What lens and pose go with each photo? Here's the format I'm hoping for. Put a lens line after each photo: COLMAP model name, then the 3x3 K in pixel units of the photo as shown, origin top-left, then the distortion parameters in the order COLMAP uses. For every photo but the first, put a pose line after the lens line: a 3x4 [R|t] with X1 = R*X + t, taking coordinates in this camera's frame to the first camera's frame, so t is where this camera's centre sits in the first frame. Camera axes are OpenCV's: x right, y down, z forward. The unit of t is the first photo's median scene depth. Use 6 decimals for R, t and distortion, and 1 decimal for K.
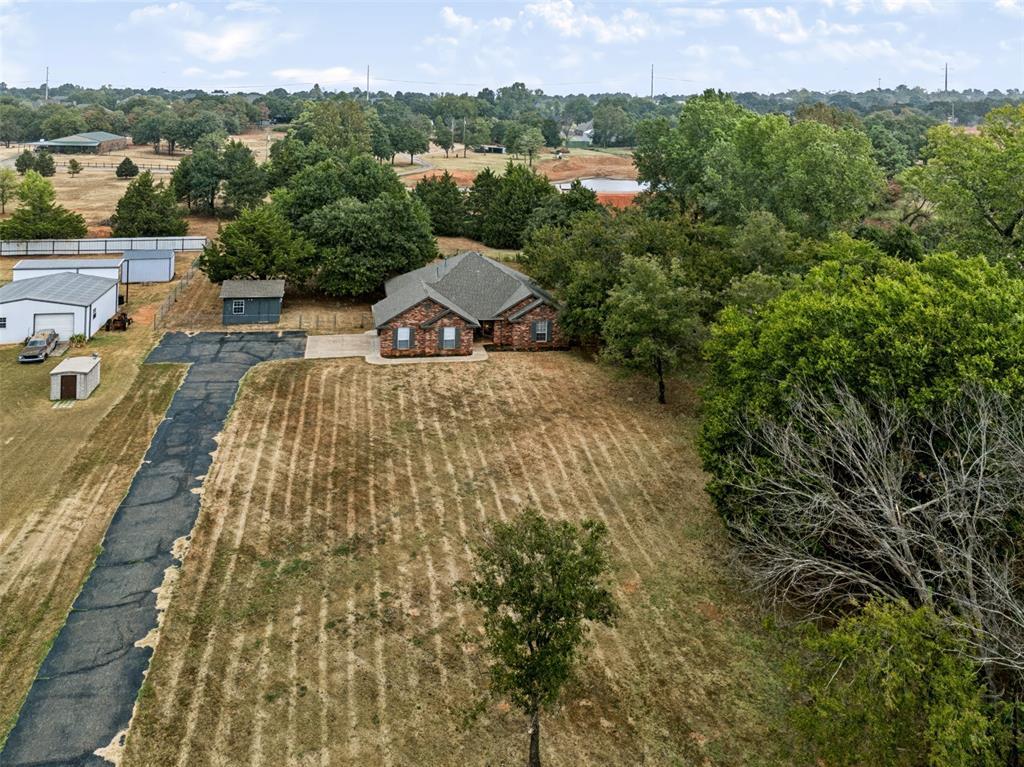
lens RADIAL K [[809.4, 0, 479.0], [0, 809.4, 382.9], [0, 0, 1]] dist [0.041109, -0.002557]
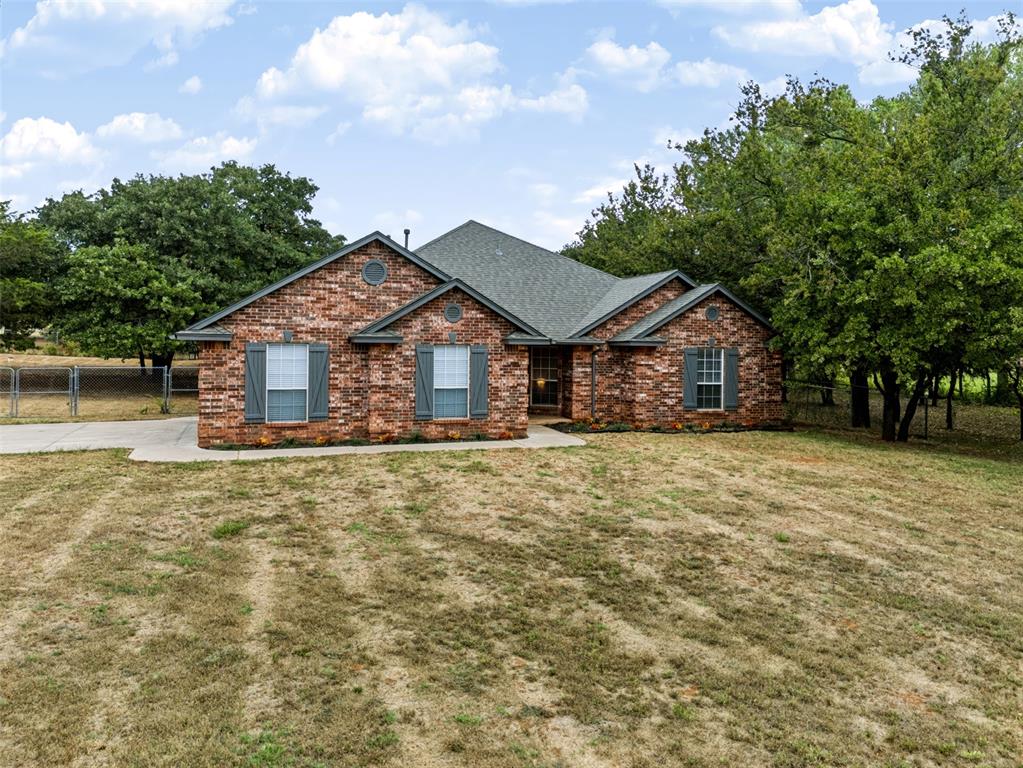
lens RADIAL K [[741.6, 0, 511.1], [0, 741.6, 436.6], [0, 0, 1]] dist [0.036878, -0.000526]
pose [[0.982921, -0.026466, 0.182116, -0.064913], [0.069541, 0.969646, -0.234415, 0.027873], [-0.170384, 0.243076, 0.954926, 0.748533]]
